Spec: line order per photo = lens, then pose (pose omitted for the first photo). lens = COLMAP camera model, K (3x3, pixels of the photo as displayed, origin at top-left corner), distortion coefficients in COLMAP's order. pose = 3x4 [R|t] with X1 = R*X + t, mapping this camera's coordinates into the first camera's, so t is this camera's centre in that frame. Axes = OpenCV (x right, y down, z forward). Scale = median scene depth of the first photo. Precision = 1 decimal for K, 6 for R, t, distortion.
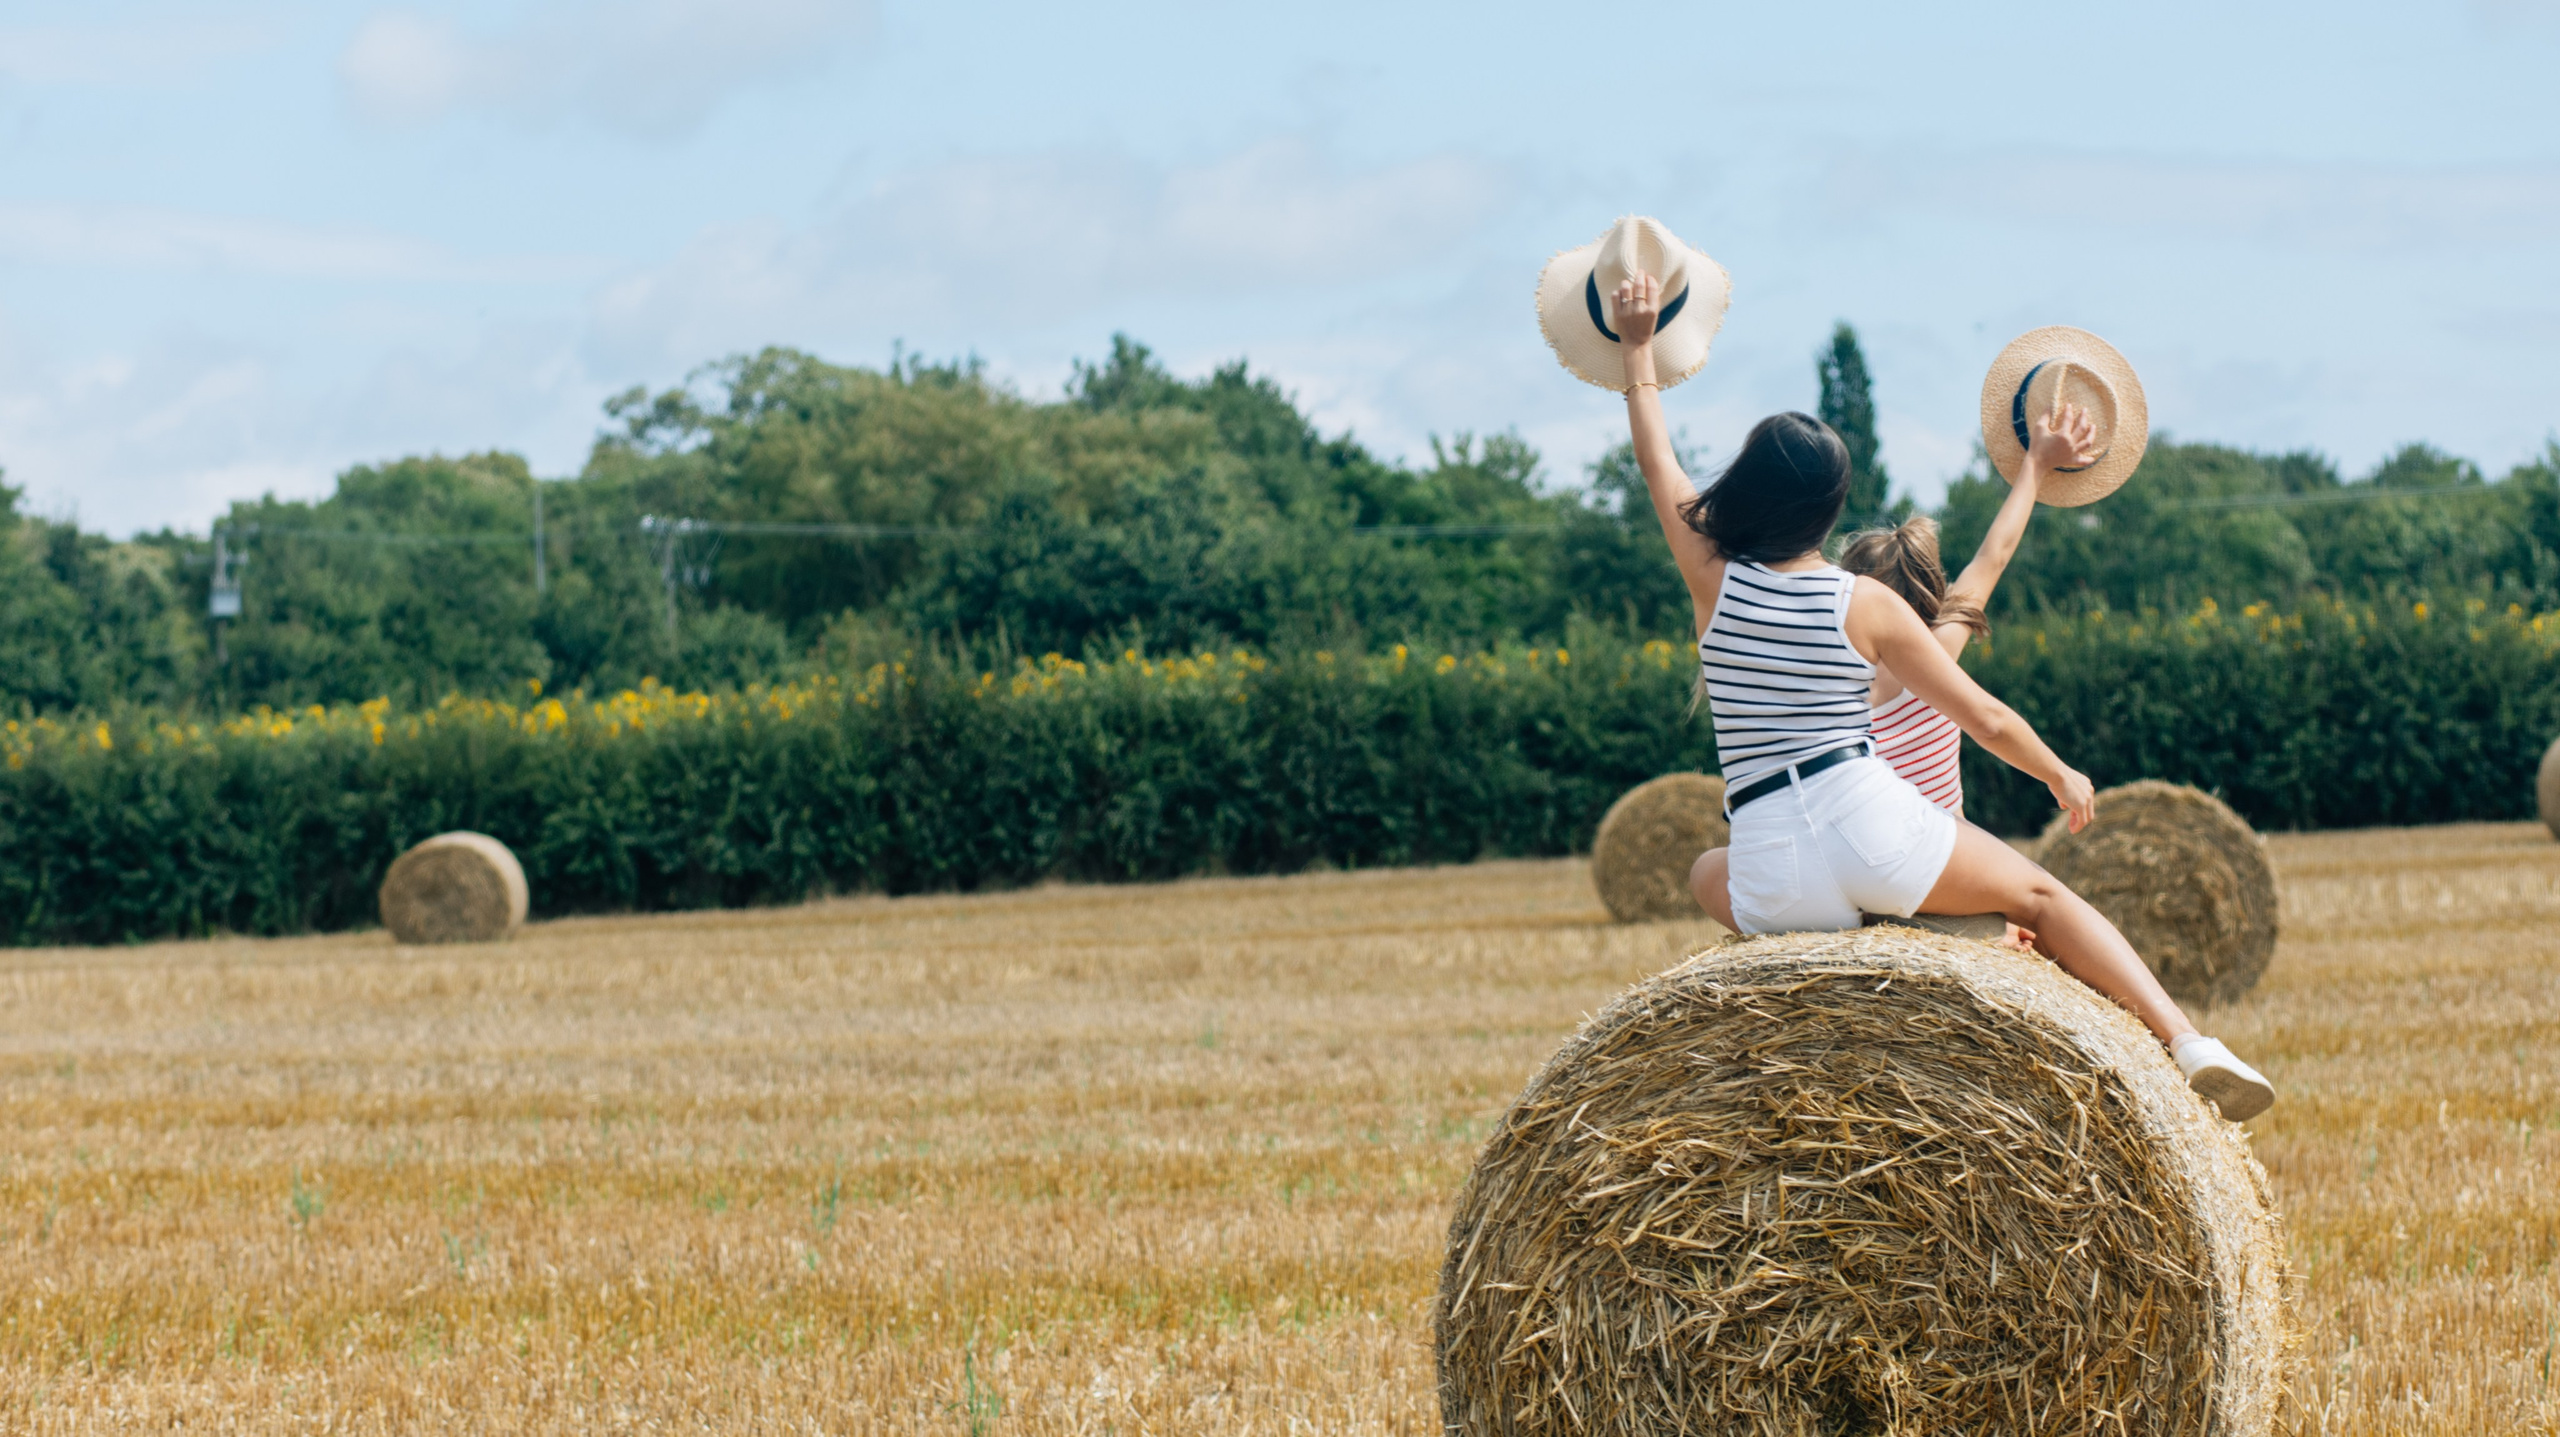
lens RADIAL K [[6188.5, 0, 1280.0], [0, 6188.5, 718.5], [0, 0, 1]] dist [-0.005242, -0.022228]
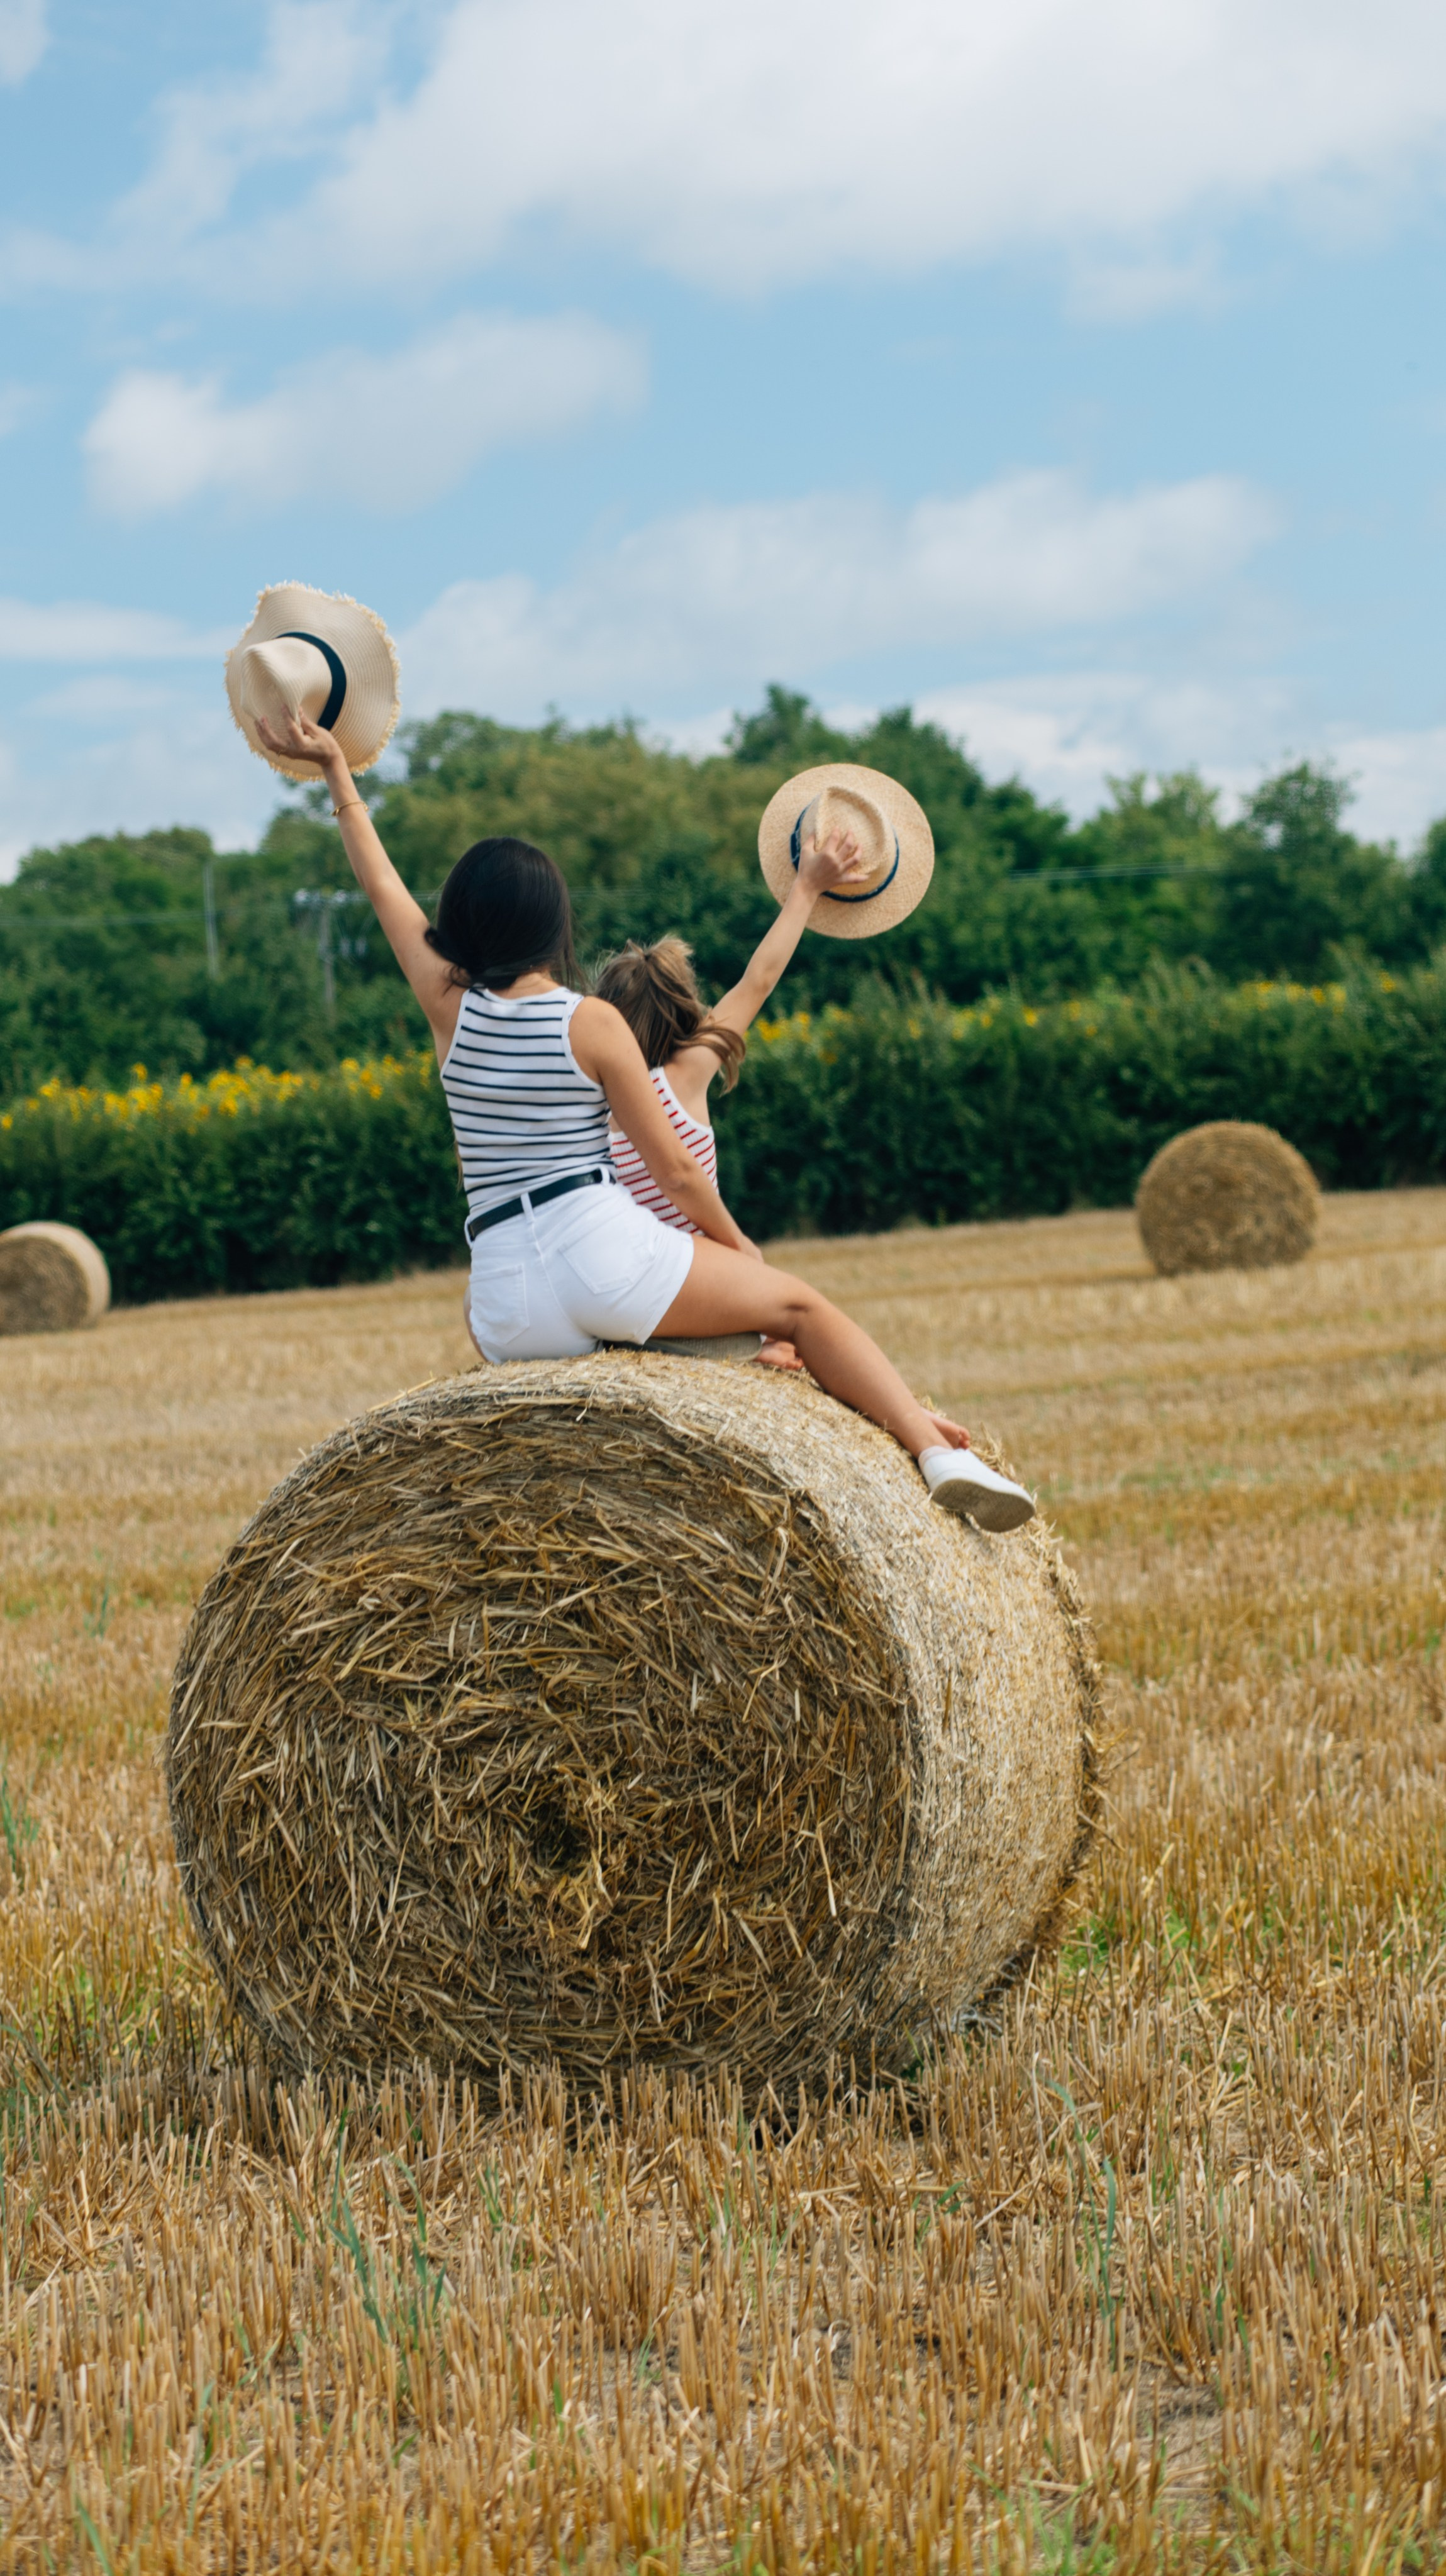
lens RADIAL K [[6227.5, 0, 723.0], [0, 6227.5, 1288.0], [0, 0, 1]] dist [-0.005242, -0.022228]
pose [[0.997550, -0.035526, -0.060268, 0.181229], [0.037705, 0.998661, 0.035410, -0.011942], [0.058930, -0.037596, 0.997554, -0.003385]]
